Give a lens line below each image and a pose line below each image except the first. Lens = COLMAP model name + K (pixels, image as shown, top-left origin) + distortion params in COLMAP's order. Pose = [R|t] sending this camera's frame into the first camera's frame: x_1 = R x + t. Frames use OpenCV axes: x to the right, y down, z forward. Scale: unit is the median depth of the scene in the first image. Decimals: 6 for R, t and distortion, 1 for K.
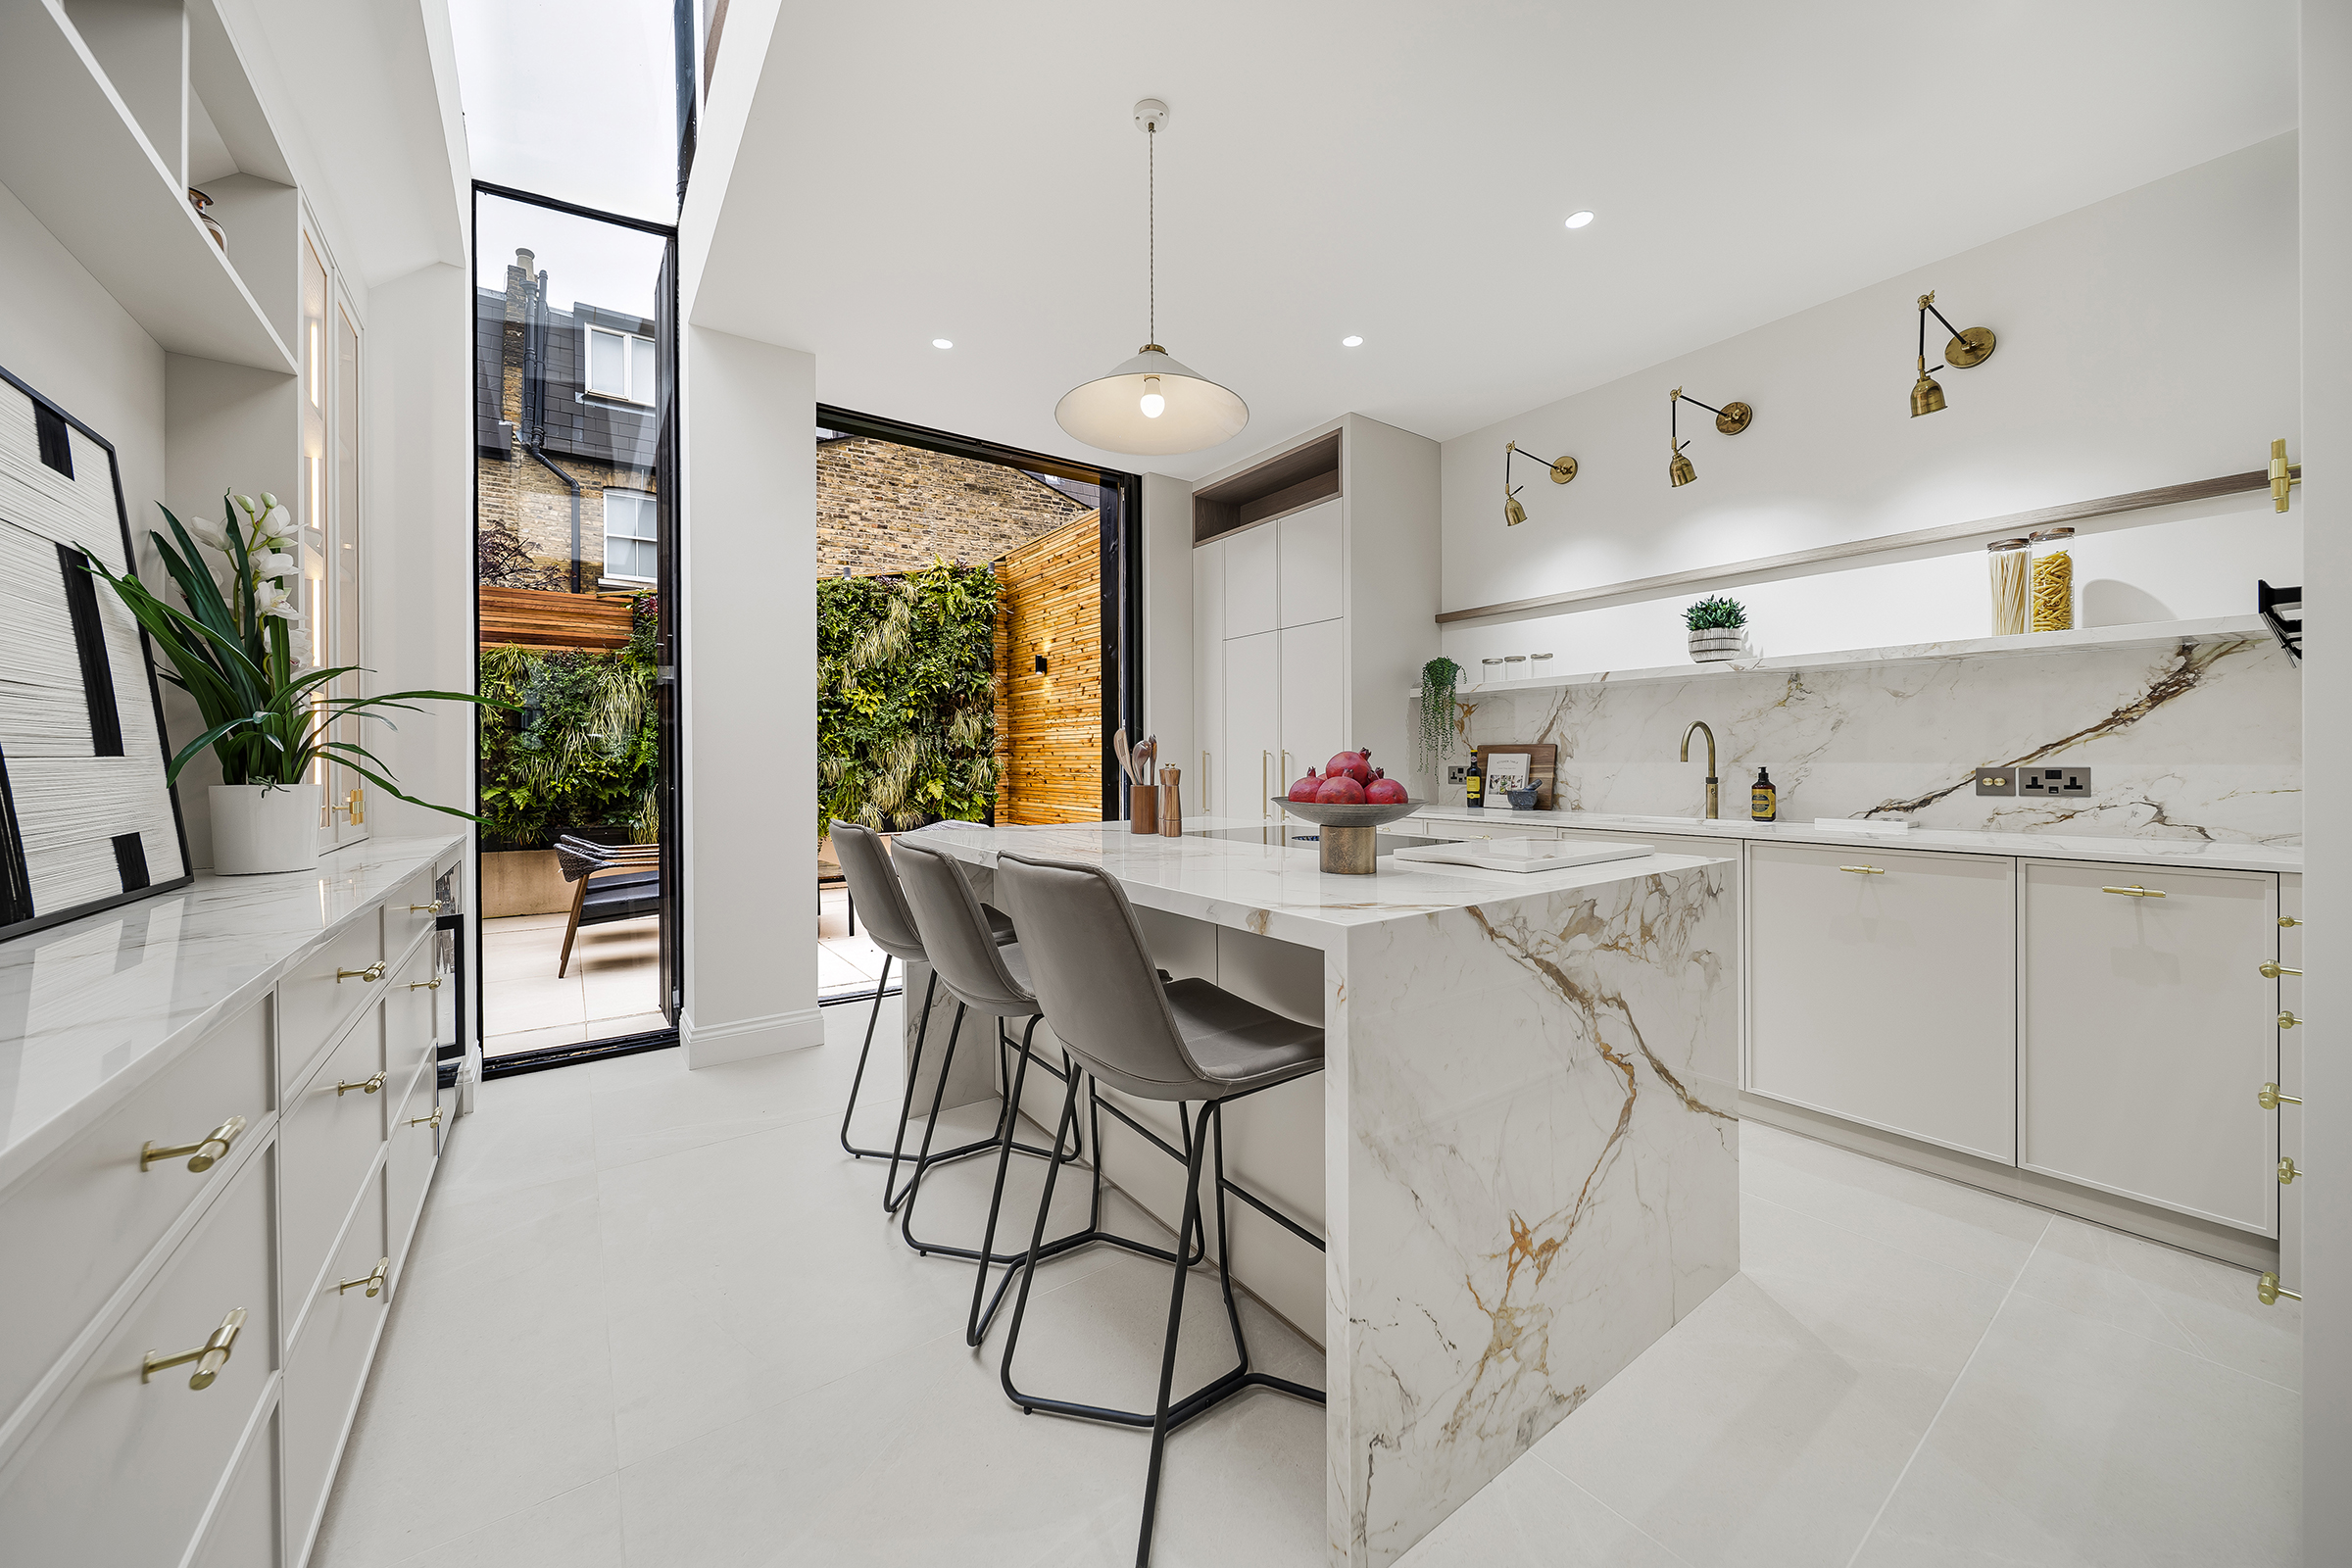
lens RADIAL K [[839.3, 0, 1147.7], [0, 839.3, 758.6], [0, 0, 1]] dist [0.000575, -0.000873]
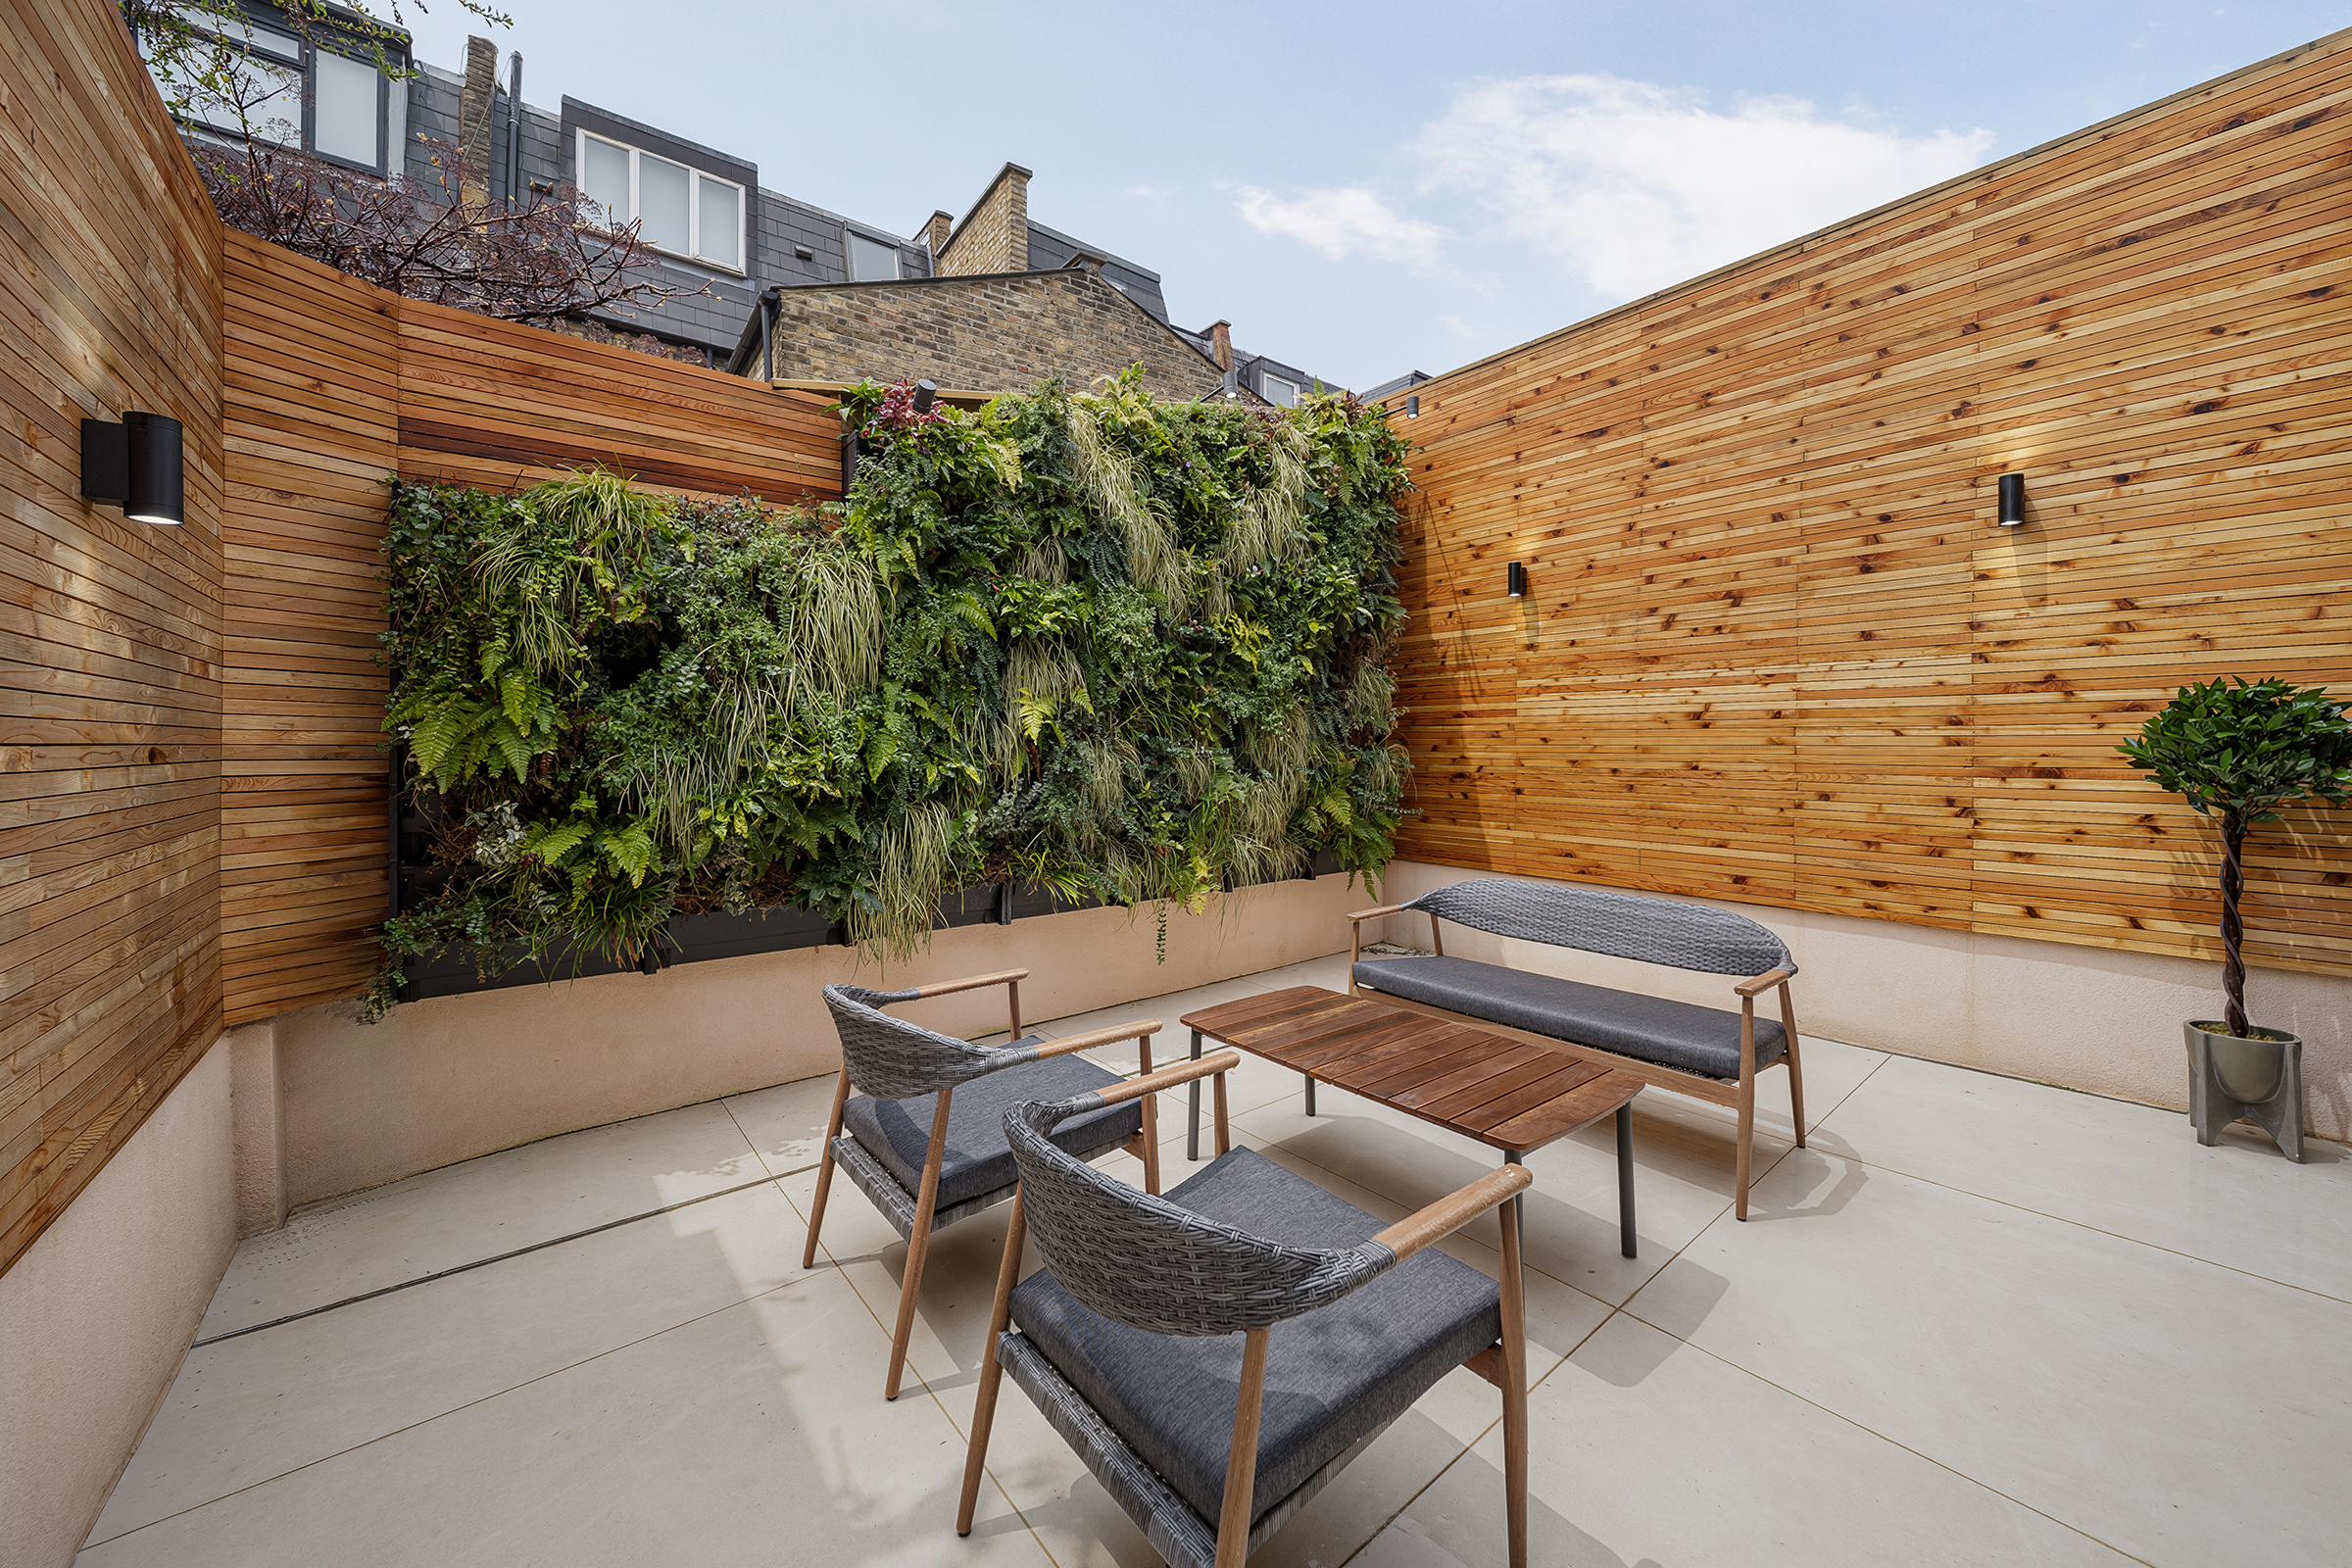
lens RADIAL K [[839.3, 0, 1123.8], [0, 839.3, 739.3], [0, 0, 1]] dist [0.000575, -0.000873]
pose [[0.998901, 0.004267, 0.046676, -0.807730], [-0.004333, 0.999990, 0.001299, -0.012603], [-0.046670, -0.001500, 0.998909, 0.900126]]
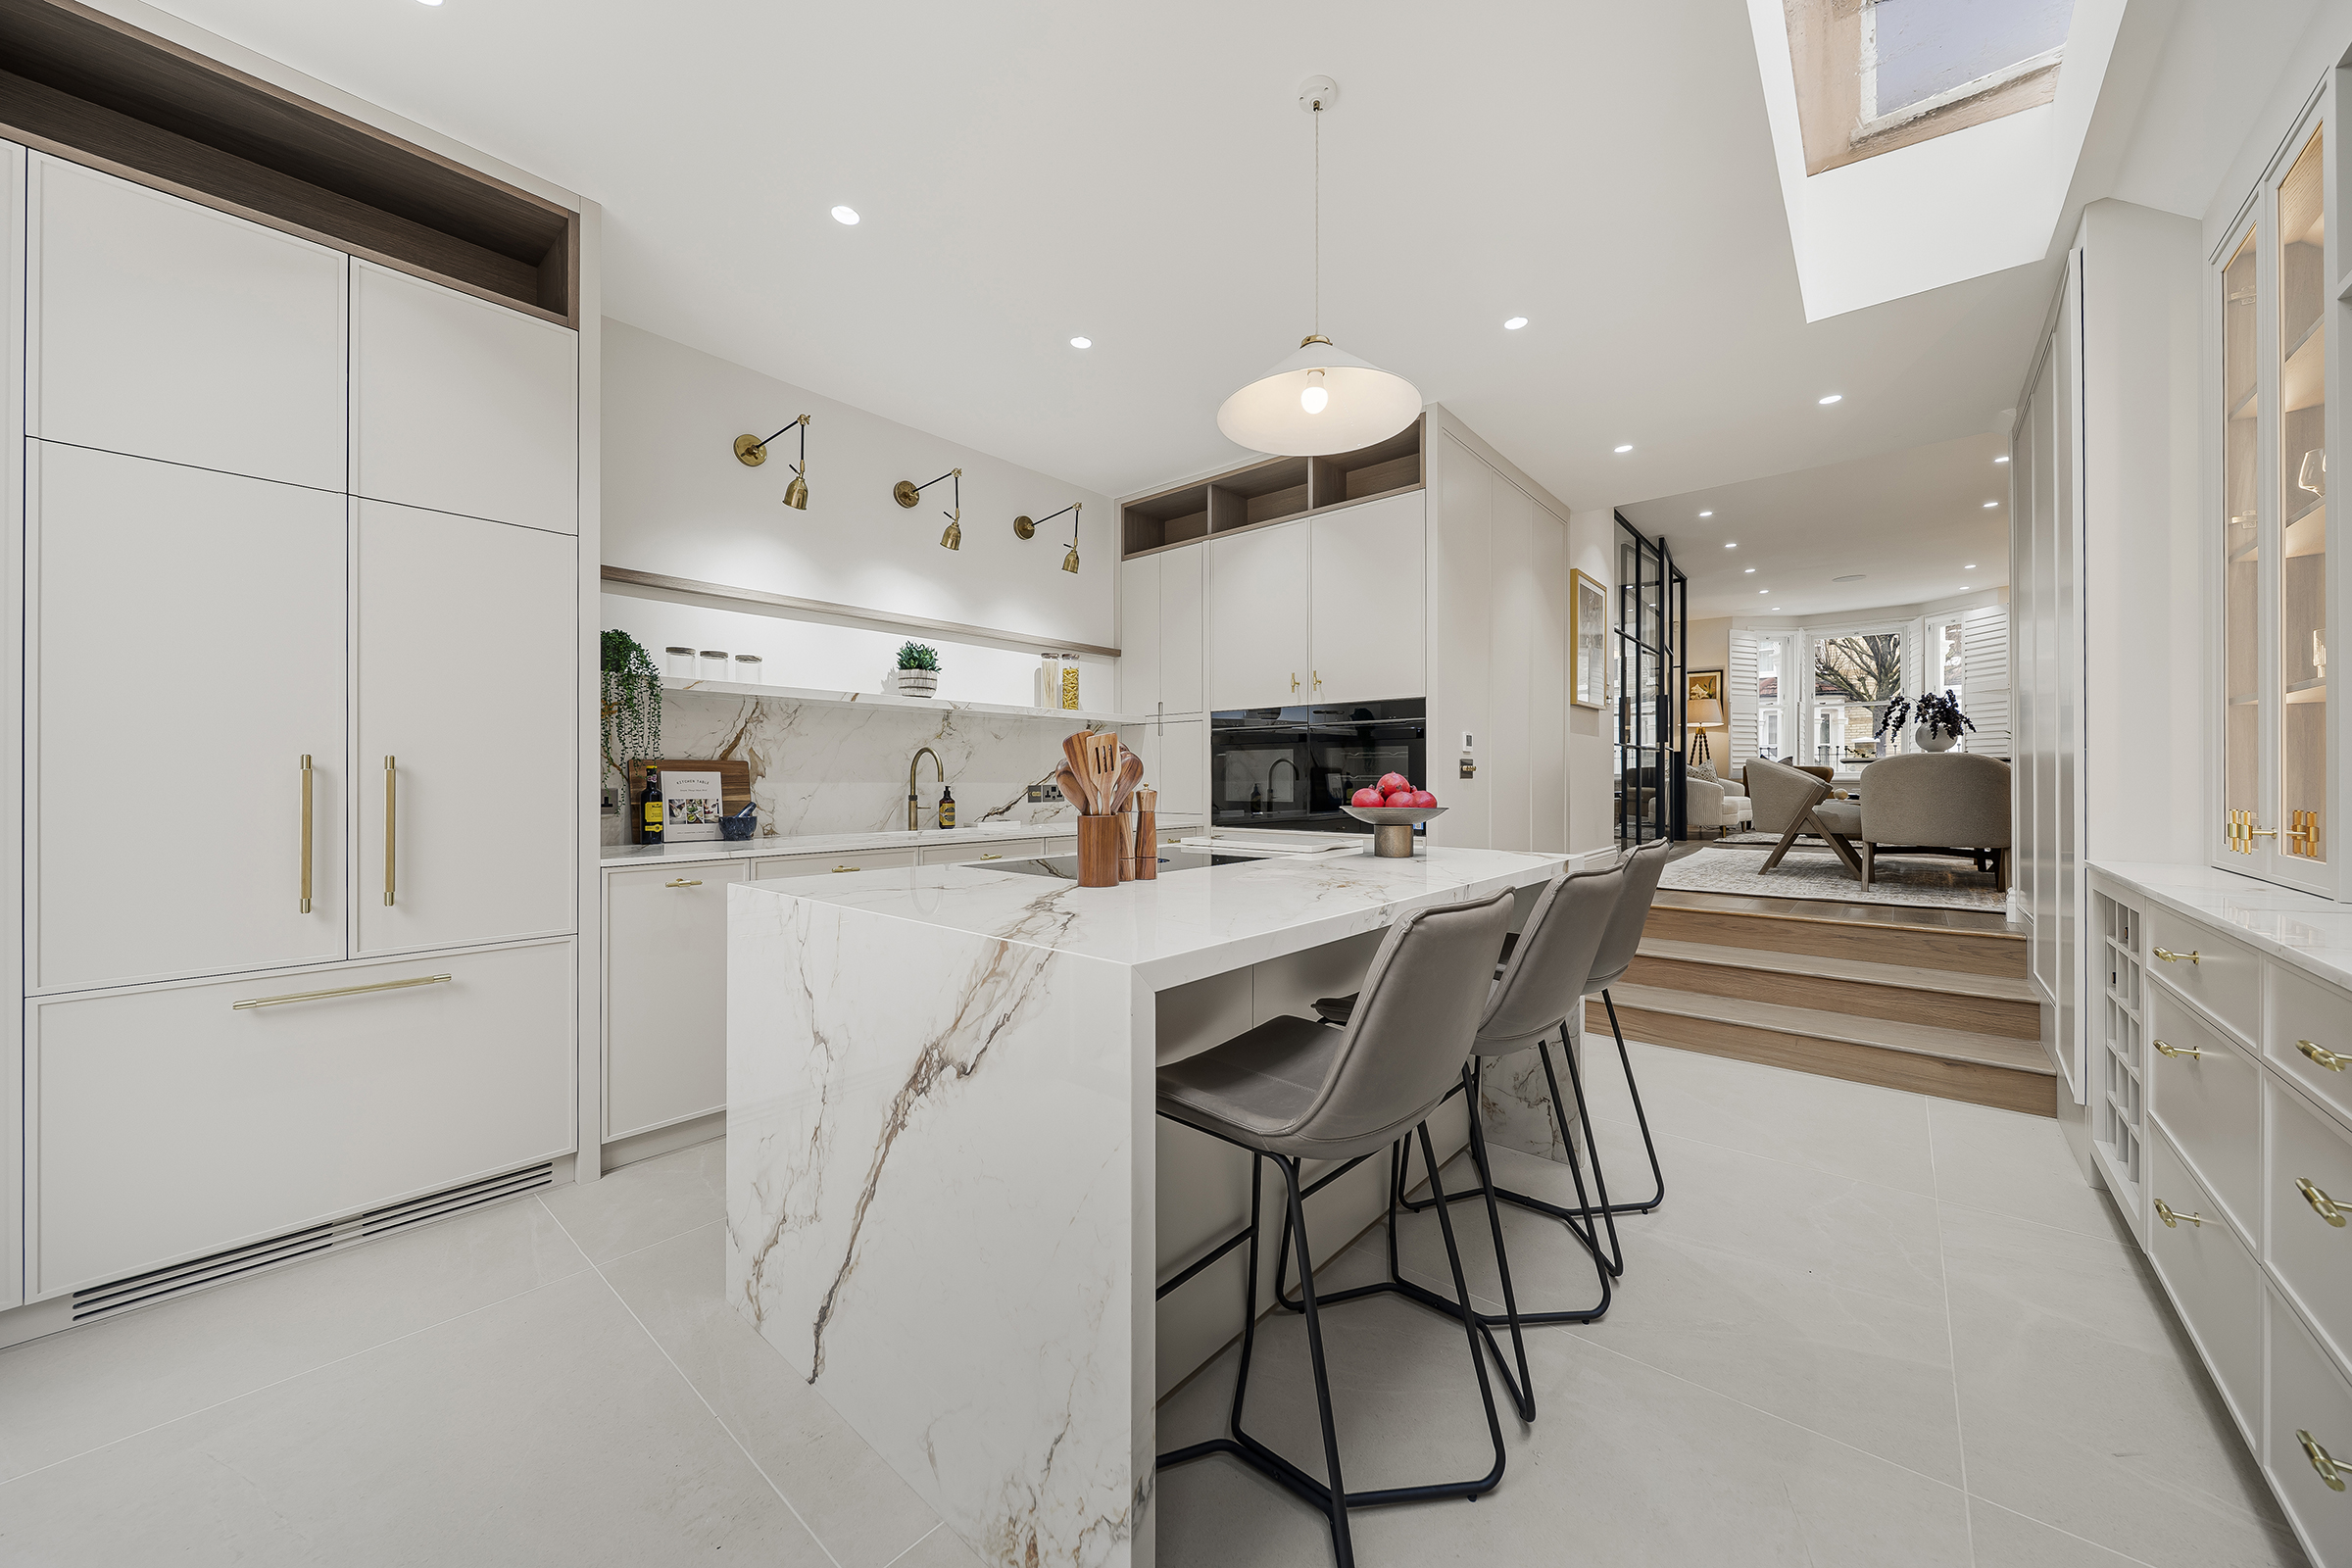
lens RADIAL K [[839.3, 0, 1173.5], [0, 839.3, 777.3], [0, 0, 1]] dist [0.000575, -0.000873]
pose [[-0.253584, 0.002798, 0.967309, -0.430972], [-0.007259, 0.999962, -0.004795, 0.000209], [-0.967286, -0.008238, -0.253554, 0.732434]]
